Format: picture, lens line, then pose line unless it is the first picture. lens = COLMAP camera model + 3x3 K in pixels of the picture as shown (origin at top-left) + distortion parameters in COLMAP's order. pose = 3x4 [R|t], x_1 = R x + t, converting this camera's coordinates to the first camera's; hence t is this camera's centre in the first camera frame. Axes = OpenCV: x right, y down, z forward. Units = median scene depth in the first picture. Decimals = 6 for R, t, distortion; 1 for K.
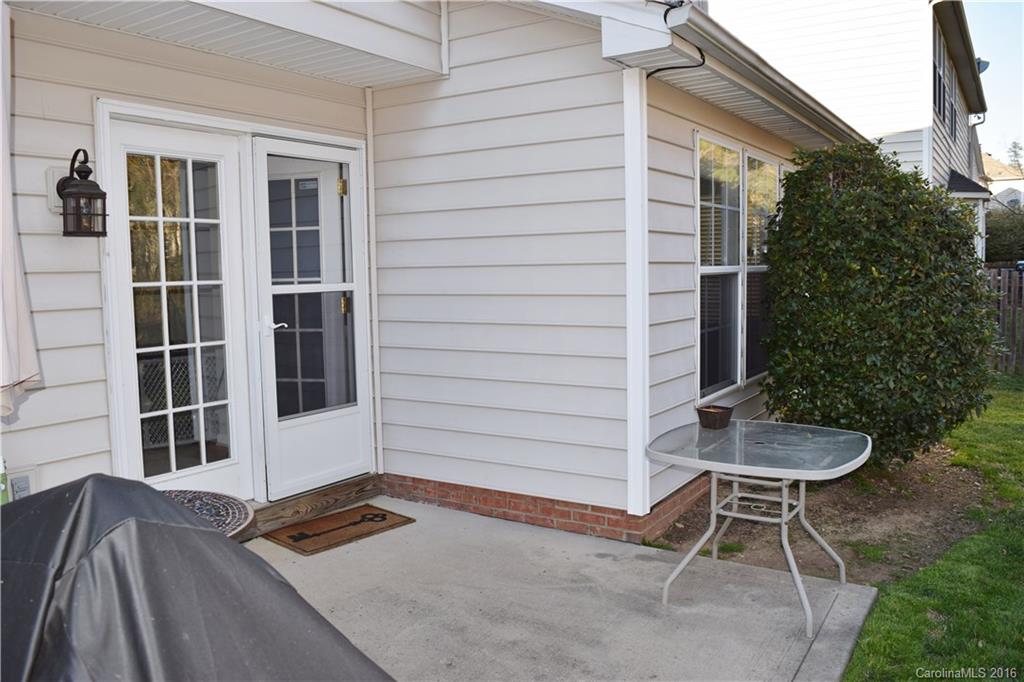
lens RADIAL K [[812.4, 0, 511.7], [0, 812.4, 342.9], [0, 0, 1]] dist [-0.087956, -0.002397]
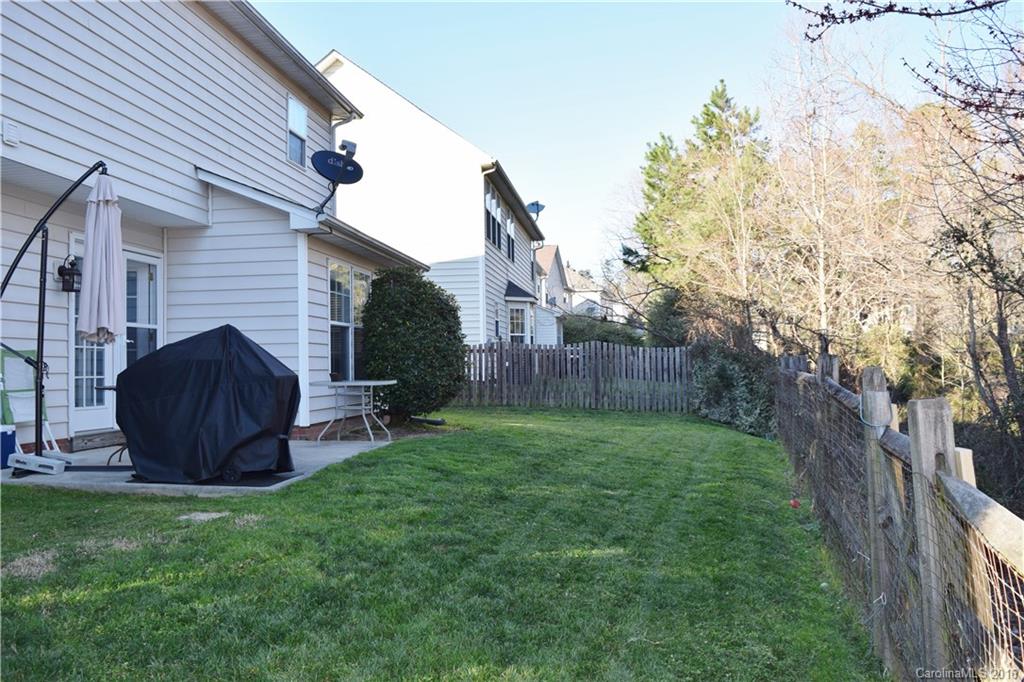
lens RADIAL K [[812.4, 0, 510.1], [0, 812.4, 340.6], [0, 0, 1]] dist [-0.087956, -0.002397]
pose [[0.902324, 0.016987, 0.430723, -0.261350], [0.038860, 0.991949, -0.120528, 0.235230], [-0.429303, 0.125493, 0.894400, -1.122951]]
